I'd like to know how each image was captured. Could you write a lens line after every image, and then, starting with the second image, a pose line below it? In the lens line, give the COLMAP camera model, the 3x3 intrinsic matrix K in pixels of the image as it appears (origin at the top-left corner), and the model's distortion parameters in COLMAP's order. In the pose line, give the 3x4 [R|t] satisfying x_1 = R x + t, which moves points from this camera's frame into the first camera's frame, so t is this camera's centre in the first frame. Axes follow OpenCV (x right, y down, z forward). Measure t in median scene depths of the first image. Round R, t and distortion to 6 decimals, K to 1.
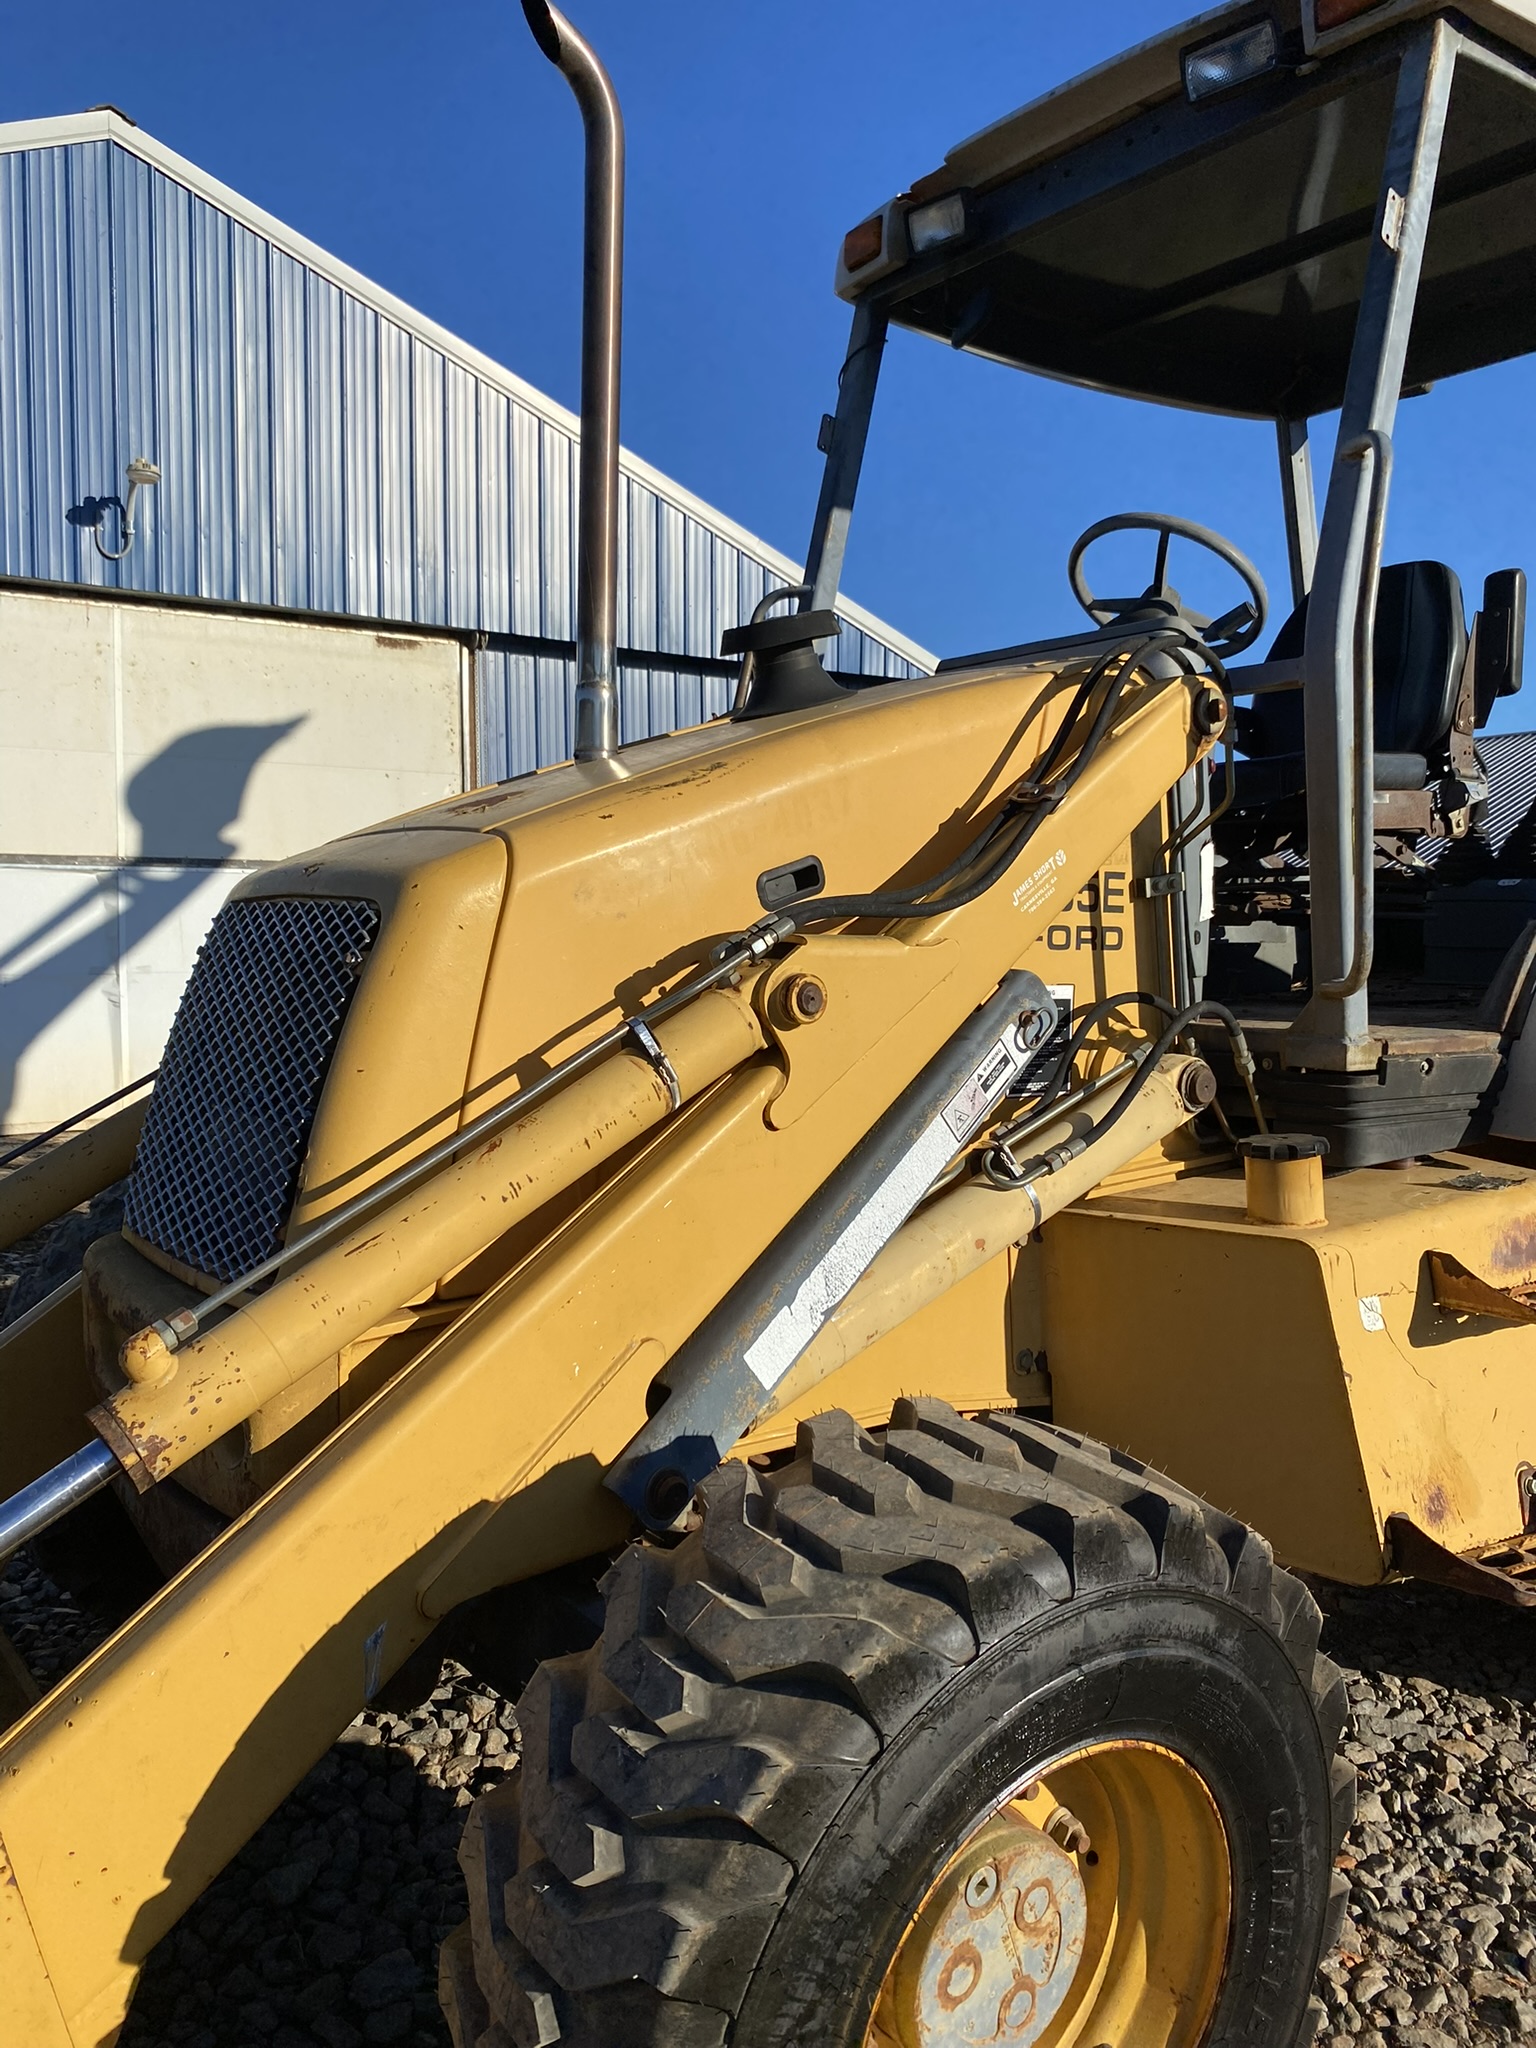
lens RADIAL K [[1548.9, 0, 770.4], [0, 1548.9, 1015.0], [0, 0, 1]] dist [0.007173, -0.002581]
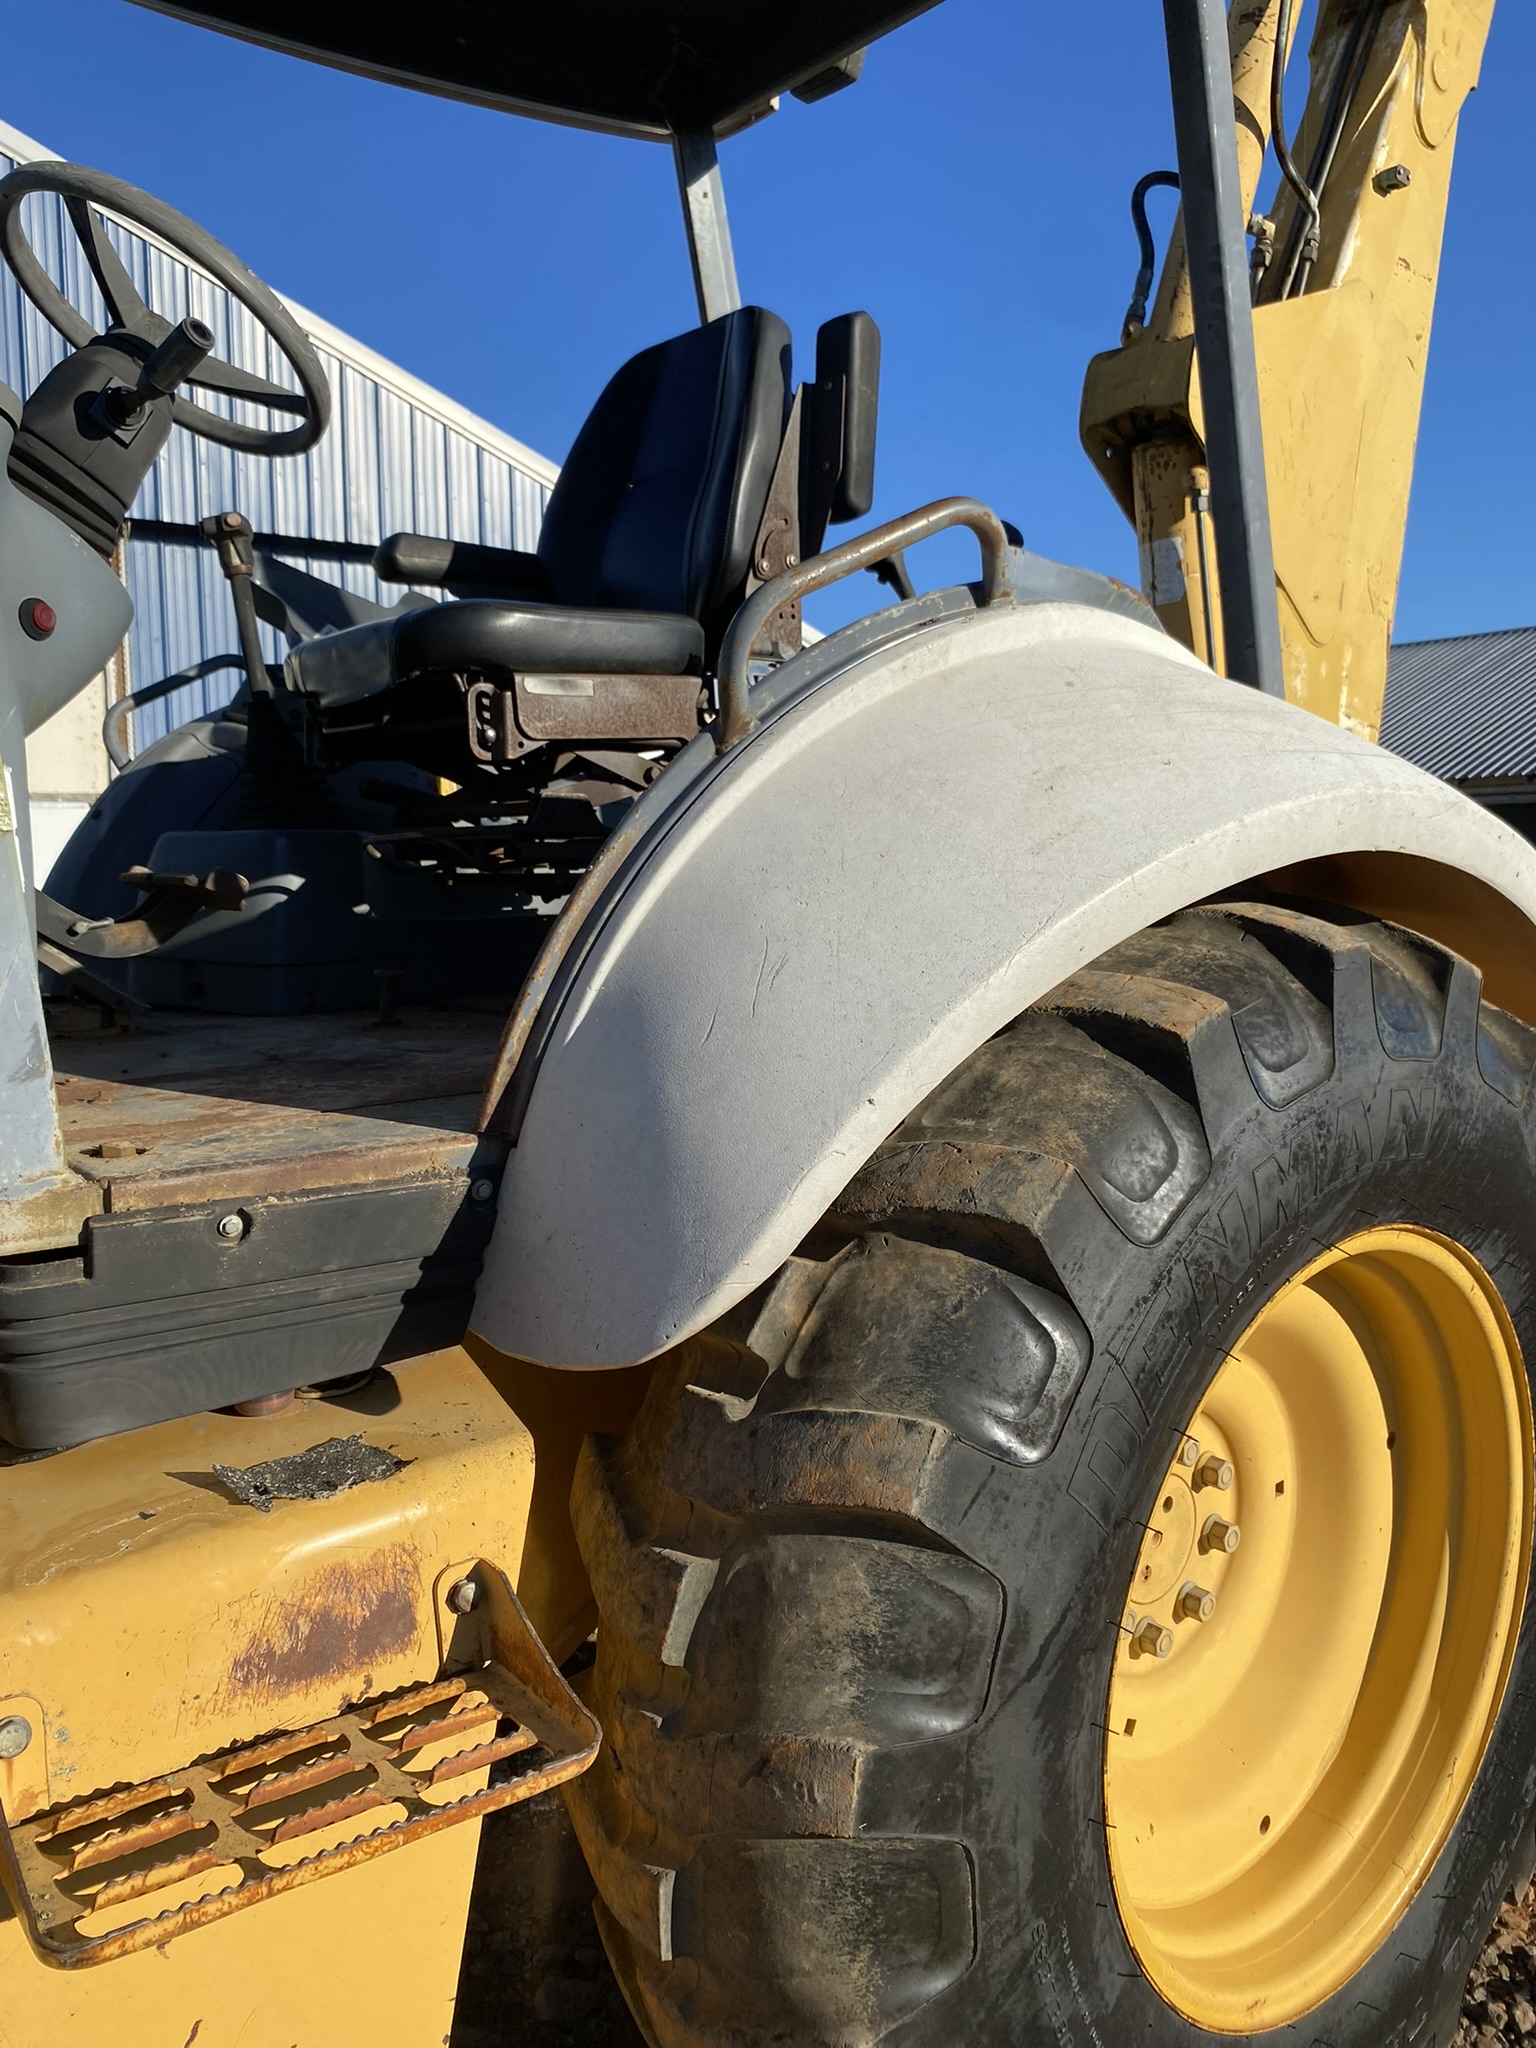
lens RADIAL K [[1548.9, 0, 765.2], [0, 1548.9, 1027.9], [0, 0, 1]] dist [0.007173, -0.002581]
pose [[0.998652, -0.016401, 0.049241, 0.419433], [0.013474, 0.998155, 0.059204, -0.041027], [-0.050121, -0.058461, 0.997031, 0.378129]]
